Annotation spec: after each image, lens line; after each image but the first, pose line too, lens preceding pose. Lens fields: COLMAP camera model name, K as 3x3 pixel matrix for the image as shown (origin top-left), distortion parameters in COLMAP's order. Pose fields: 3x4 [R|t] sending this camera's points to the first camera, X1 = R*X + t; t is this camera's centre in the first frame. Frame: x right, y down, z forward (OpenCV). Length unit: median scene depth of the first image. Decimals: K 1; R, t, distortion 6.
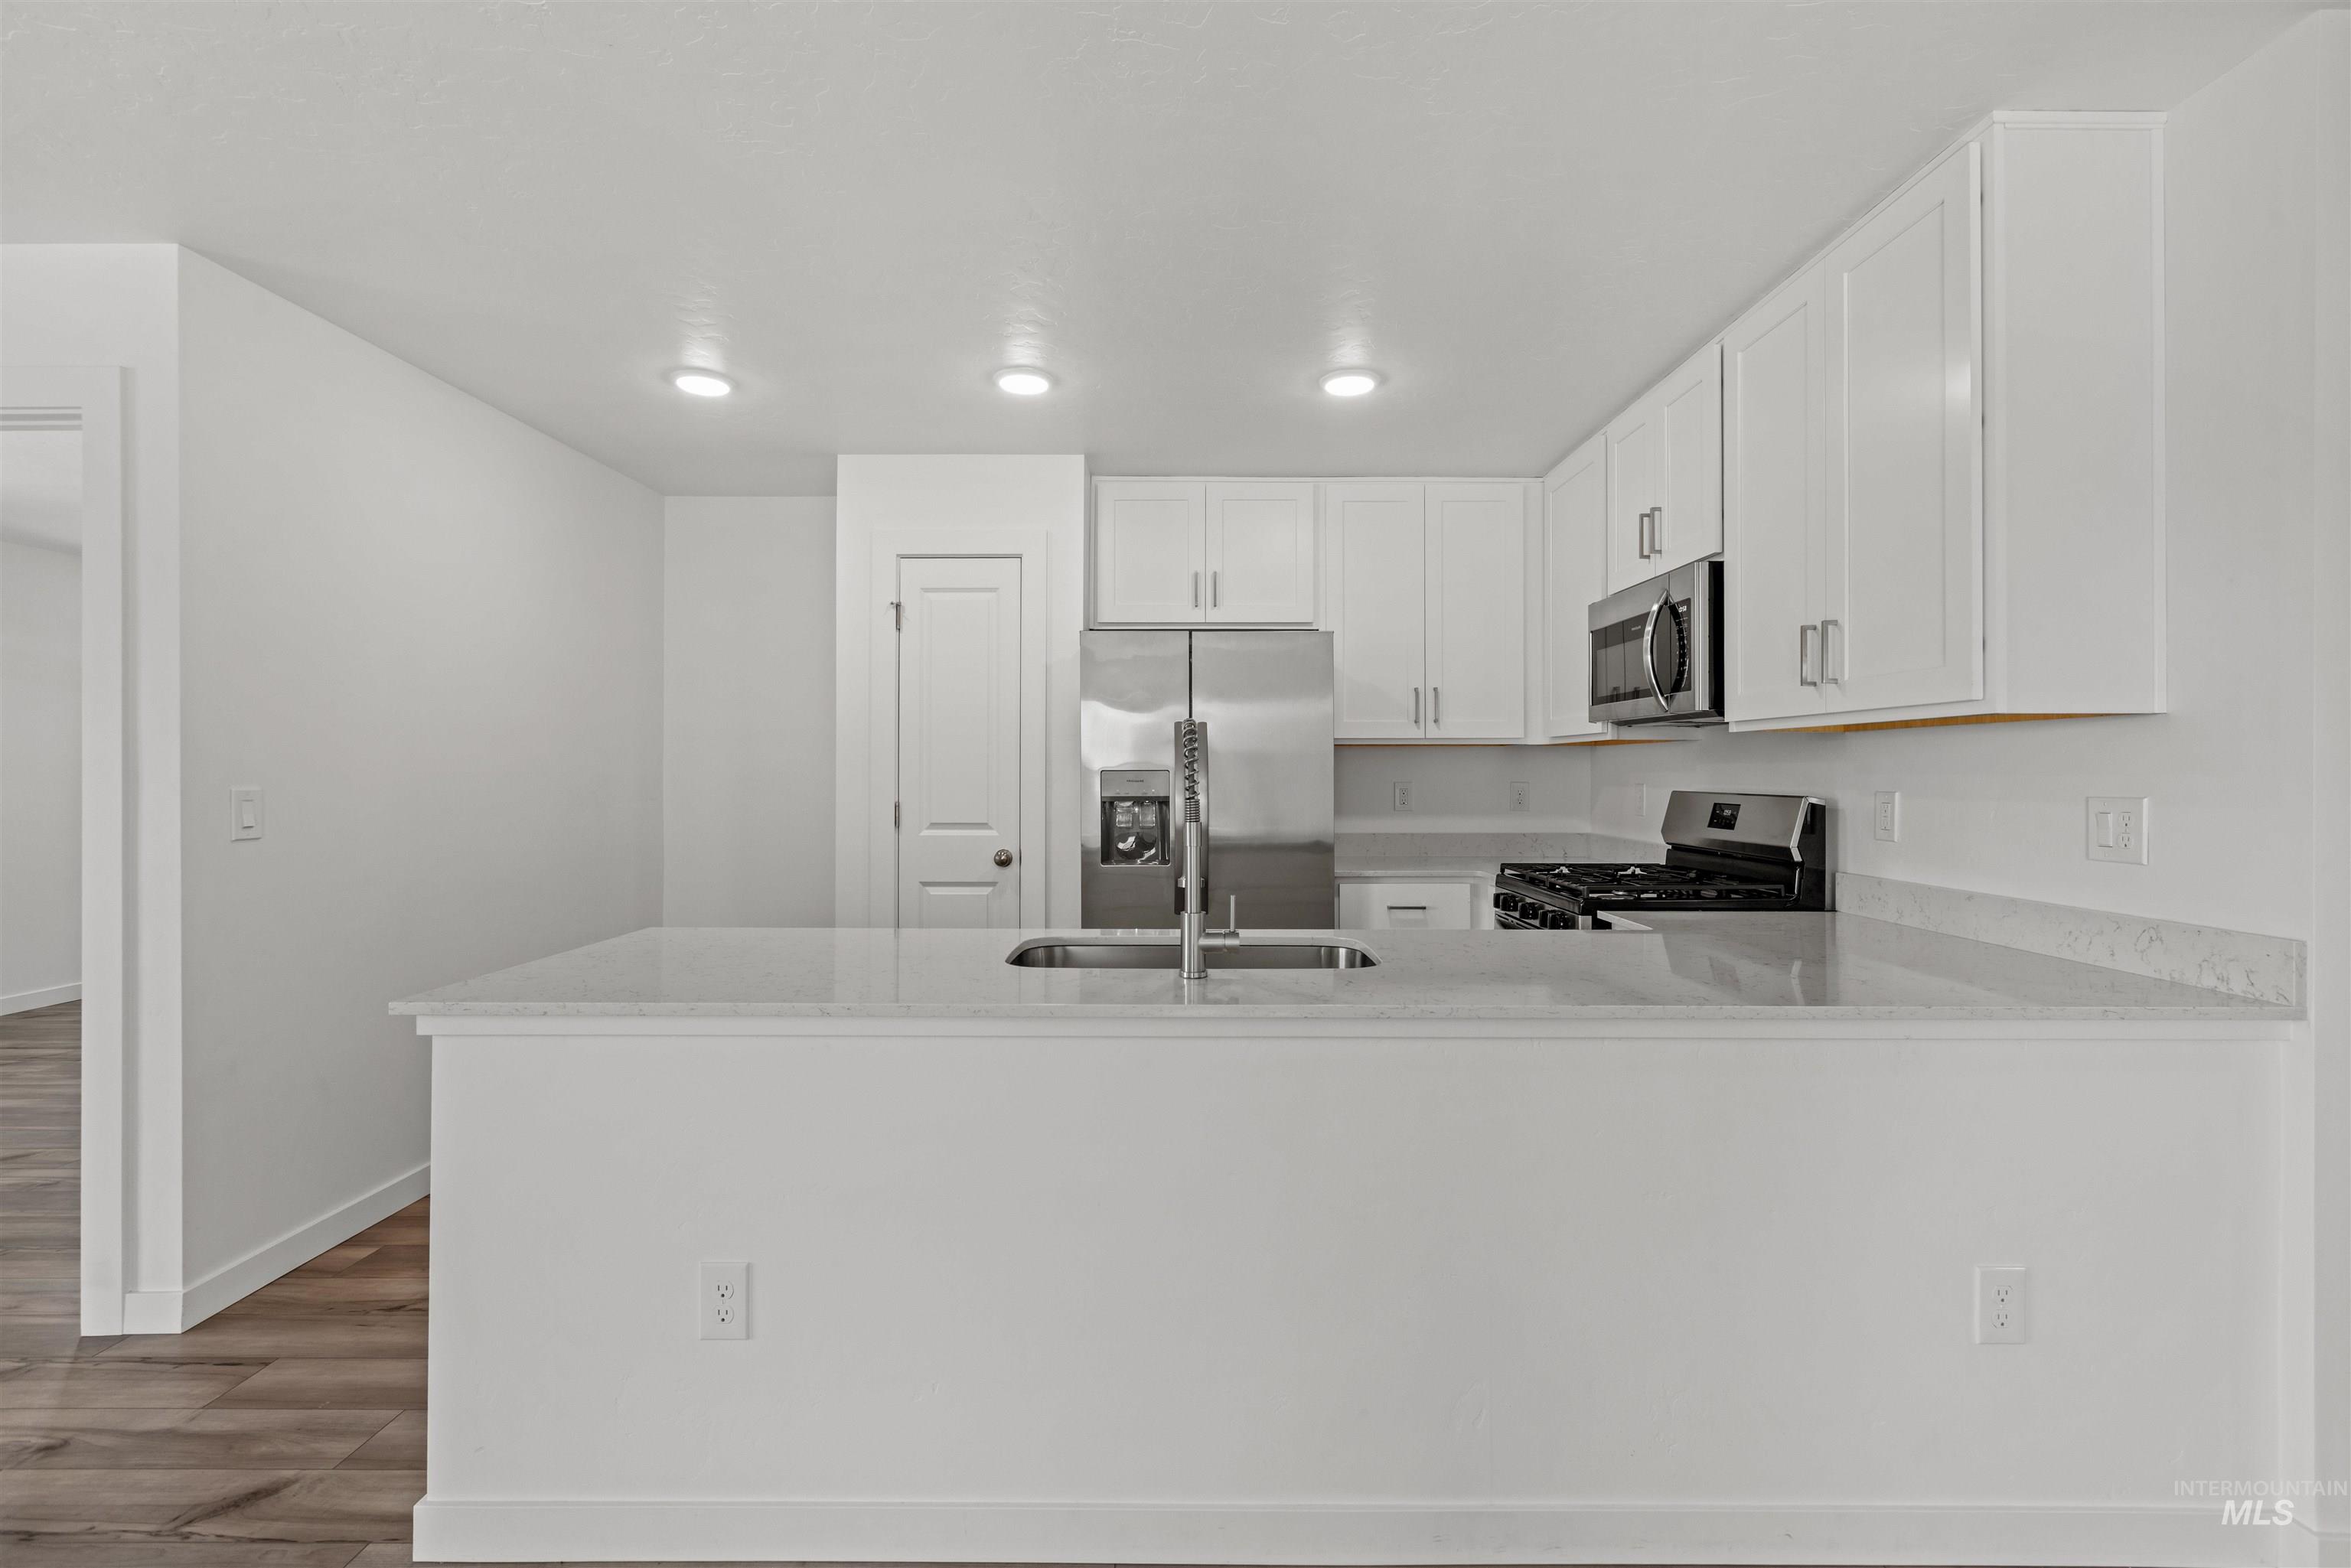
lens RADIAL K [[1055.5, 0, 1178.6], [0, 1055.5, 763.5], [0, 0, 1]] dist [-0.000762, 0.000205]
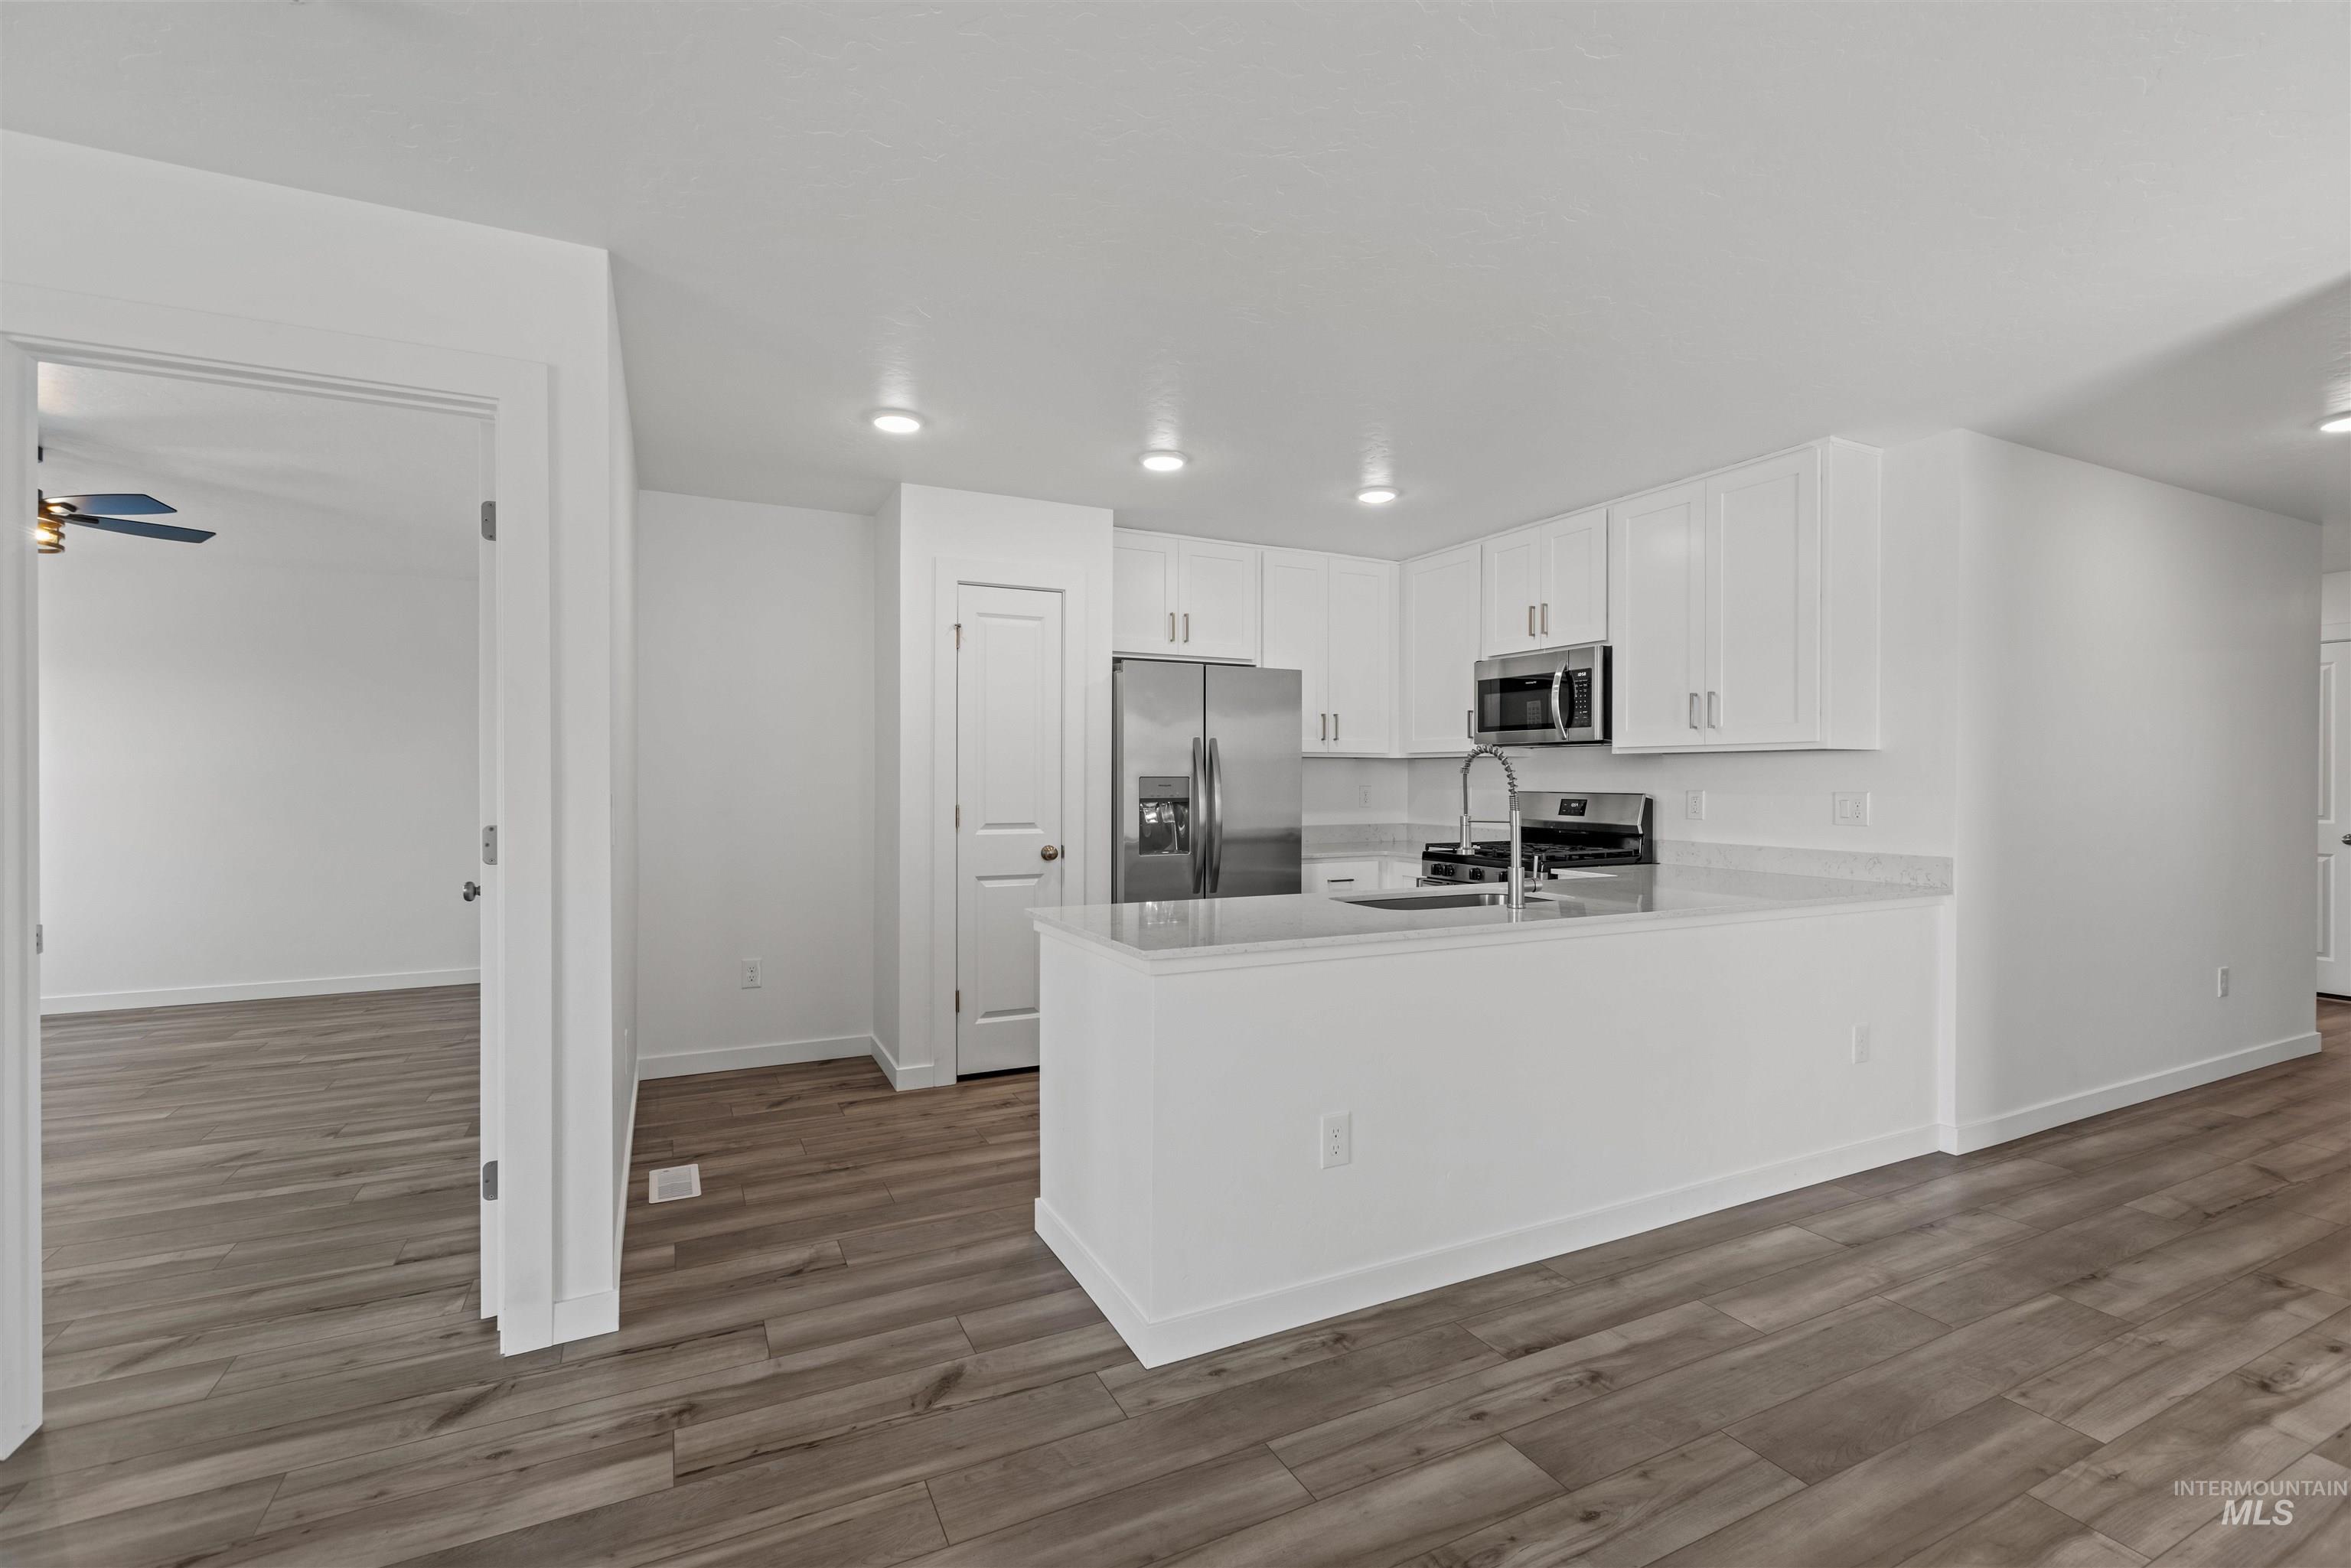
lens RADIAL K [[1049.5, 0, 1186.3], [0, 1049.5, 777.2], [0, 0, 1]] dist [0.001205, -0.000742]
pose [[0.891490, 0.001535, 0.453038, -0.675450], [-0.005175, 0.999964, 0.006794, -0.001391], [-0.453011, -0.008401, 0.891466, -0.106140]]
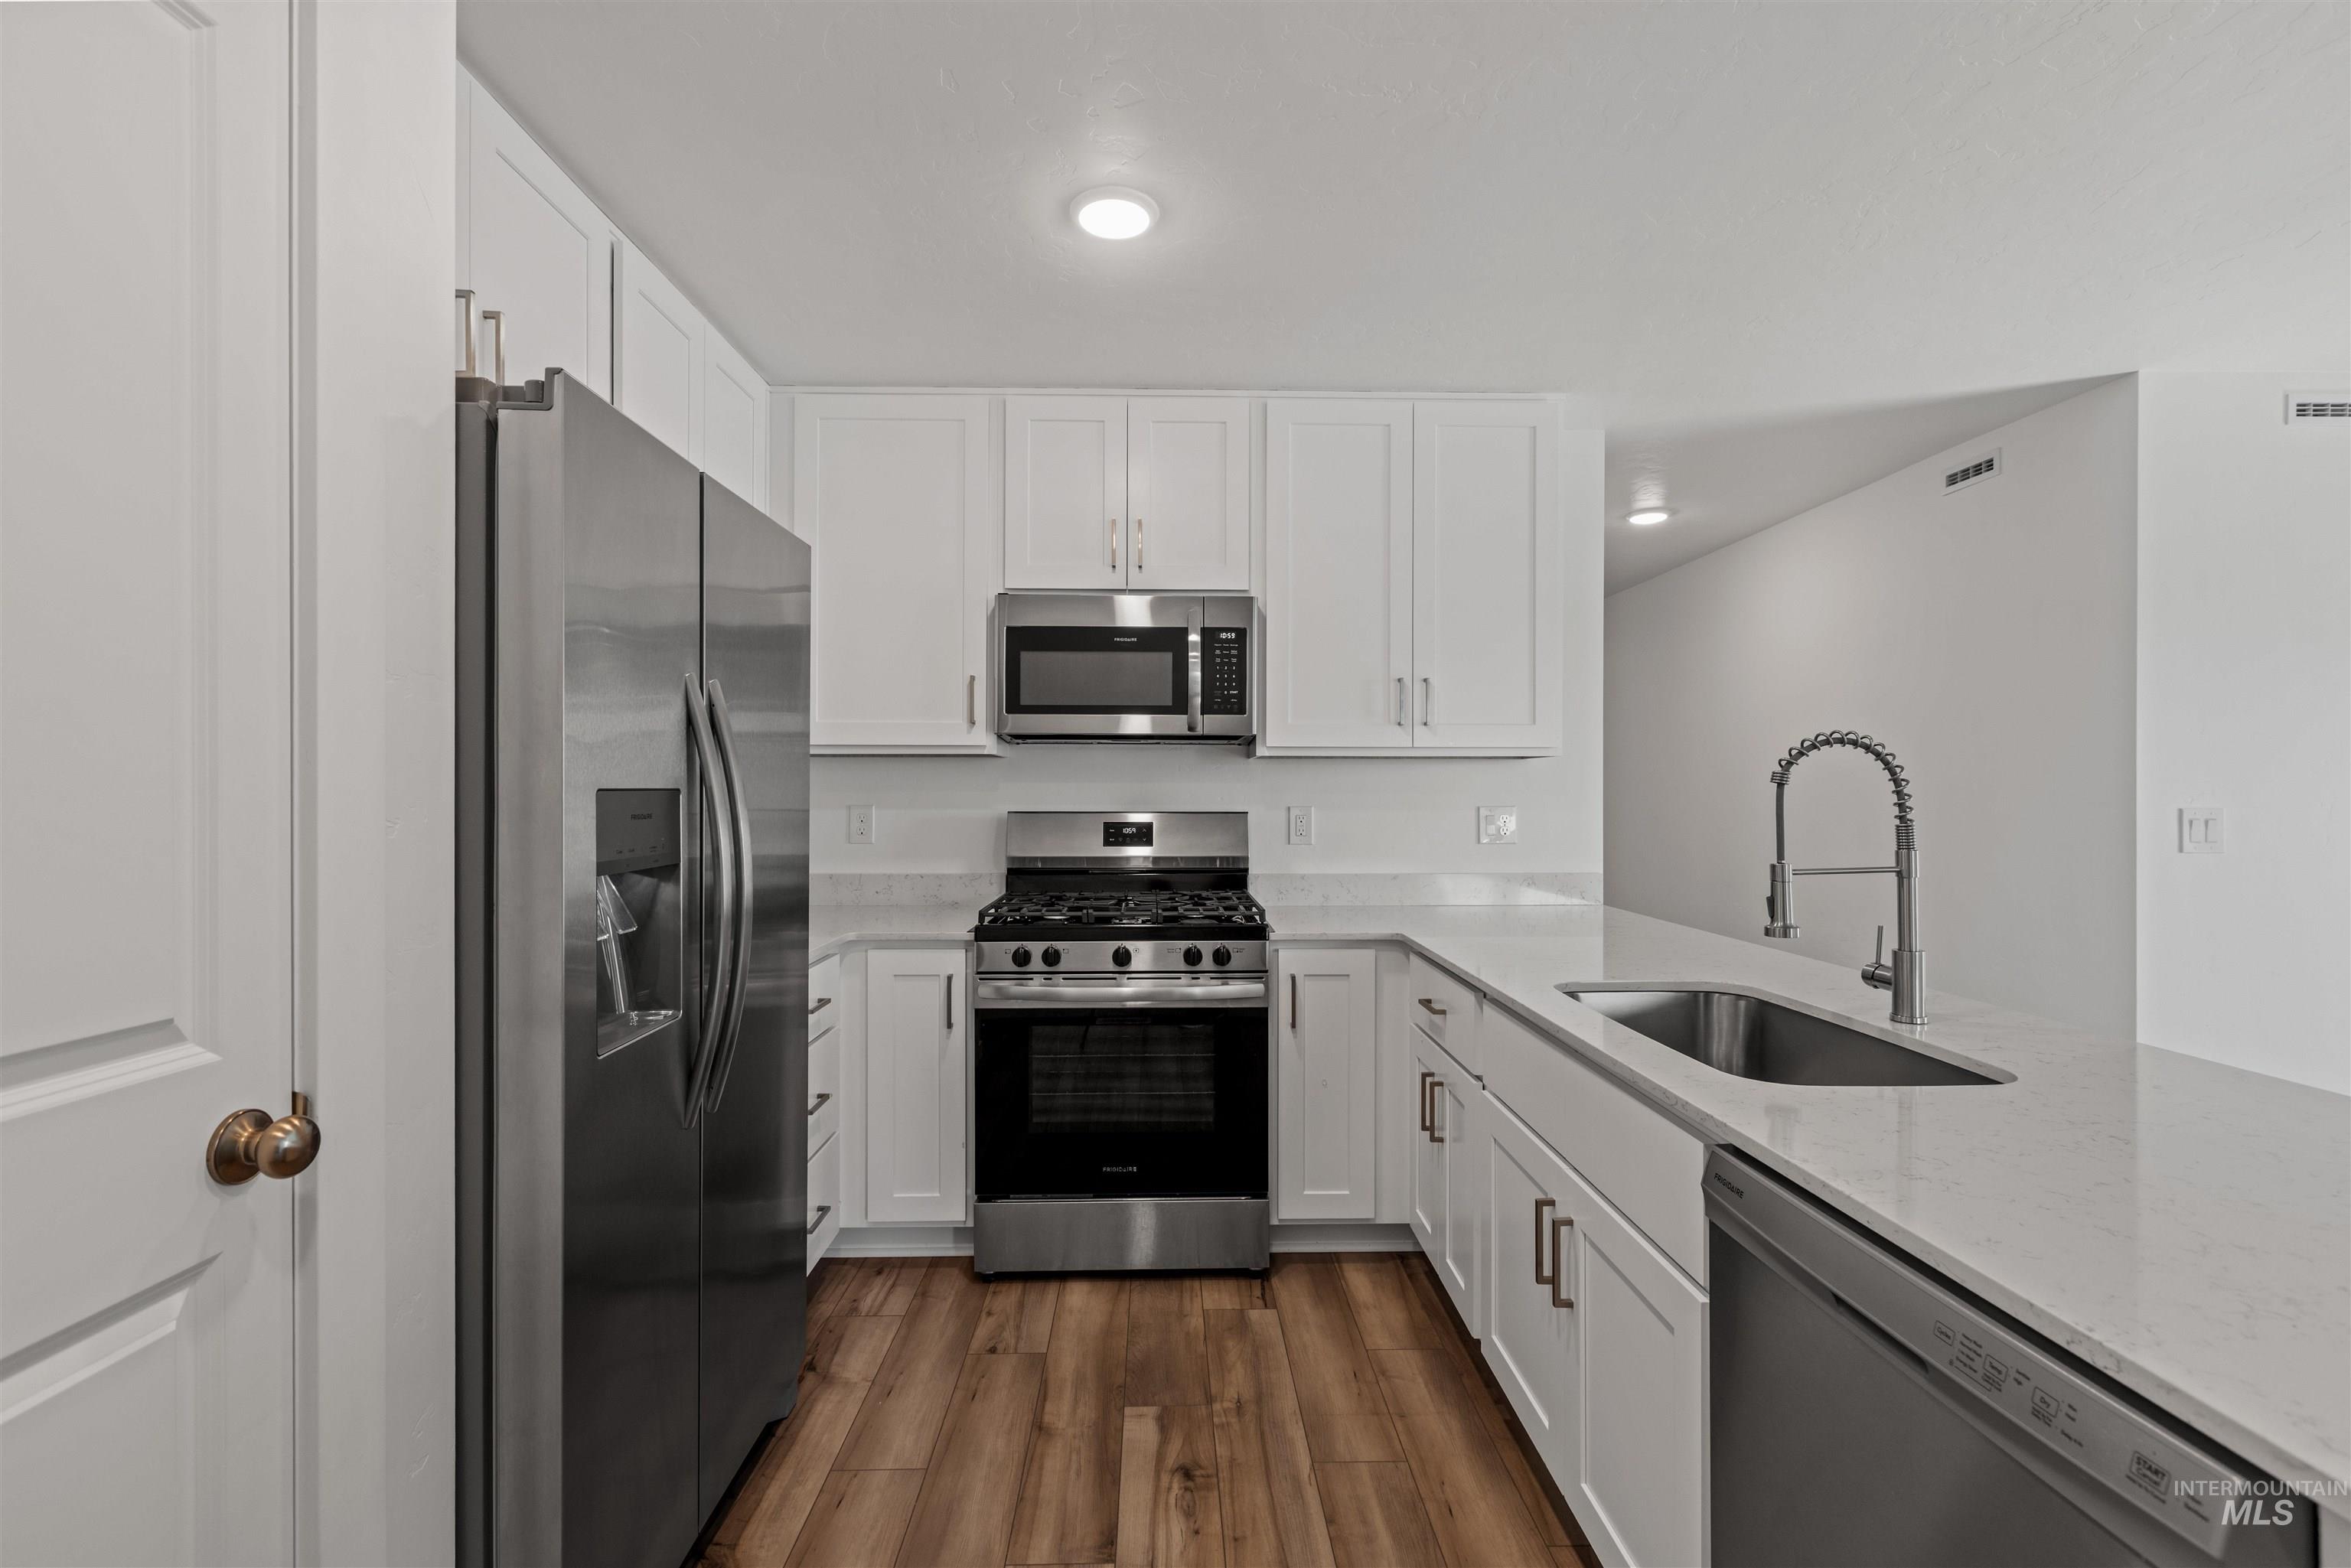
lens RADIAL K [[1055.5, 0, 1195.4], [0, 1055.5, 791.6], [0, 0, 1]] dist [-0.000762, 0.000205]
pose [[-0.031710, -0.001921, 0.999495, -0.512534], [-0.008864, 0.999959, 0.001641, 0.006105], [-0.999458, -0.008807, -0.031725, 0.966555]]
